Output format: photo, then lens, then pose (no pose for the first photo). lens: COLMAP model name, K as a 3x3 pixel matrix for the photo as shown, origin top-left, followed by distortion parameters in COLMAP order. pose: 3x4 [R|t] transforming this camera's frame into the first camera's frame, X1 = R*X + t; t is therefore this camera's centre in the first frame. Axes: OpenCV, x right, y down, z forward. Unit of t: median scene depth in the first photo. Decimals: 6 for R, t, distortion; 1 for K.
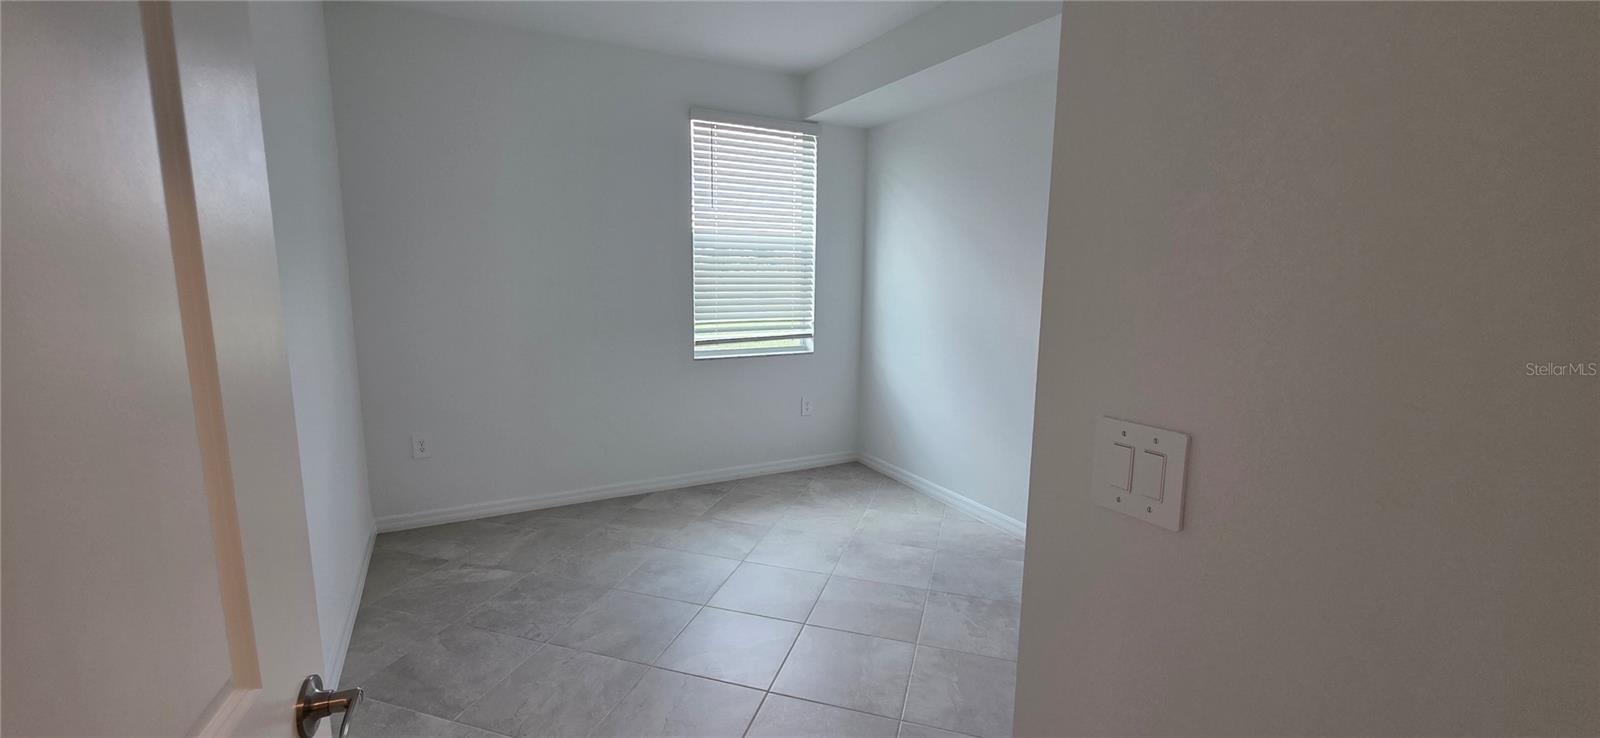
lens RADIAL K [[637.5, 0, 793.8], [0, 637.5, 373.7], [0, 0, 1]] dist [0.003096, -0.000937]
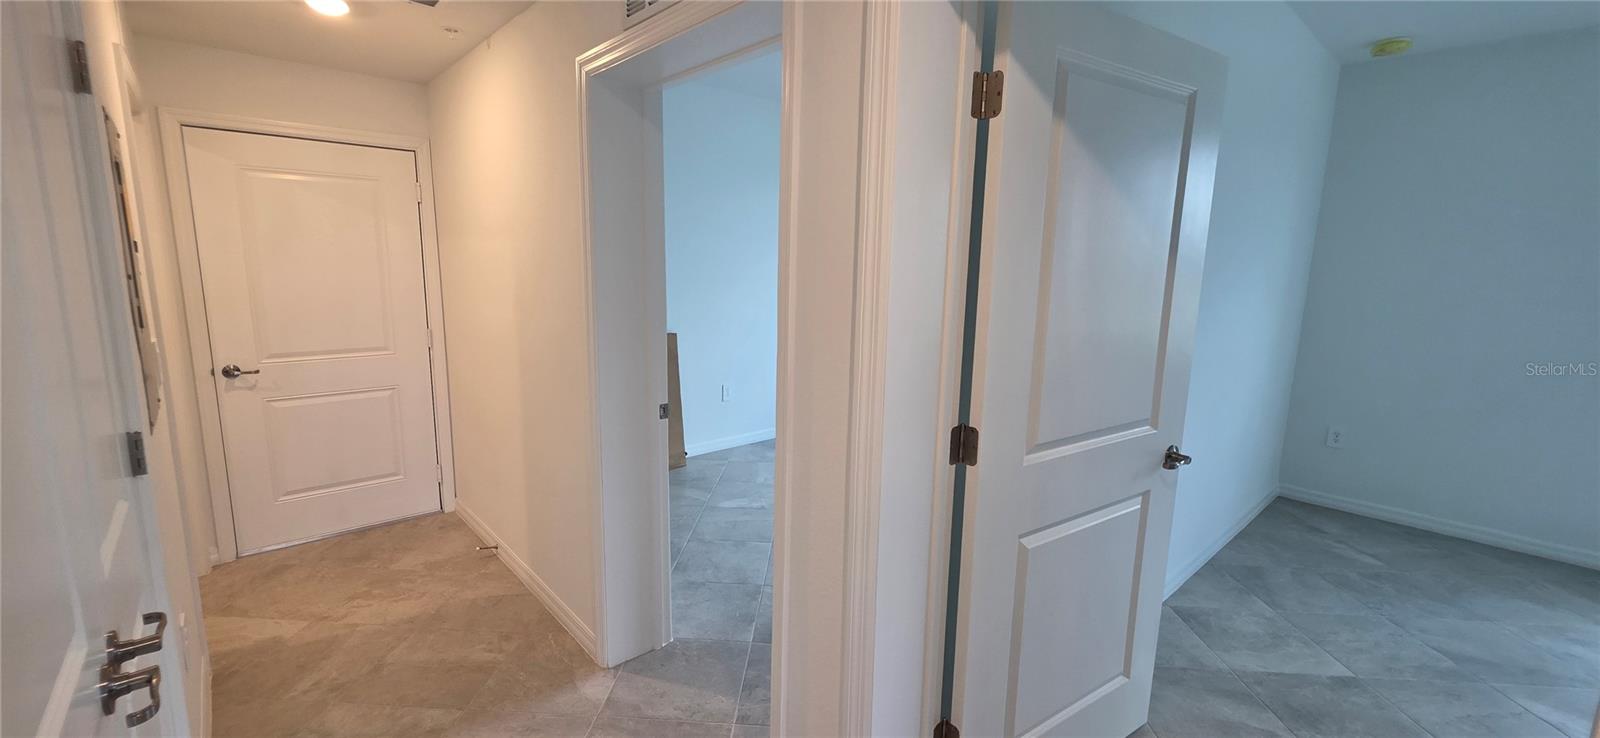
lens RADIAL K [[637.5, 0, 793.8], [0, 637.5, 373.7], [0, 0, 1]] dist [0.003096, -0.000937]
pose [[0.231152, 0.154431, -0.960583, 0.323376], [-0.174622, 0.977874, 0.115191, 0.045135], [0.957118, 0.141112, 0.253005, -0.283542]]
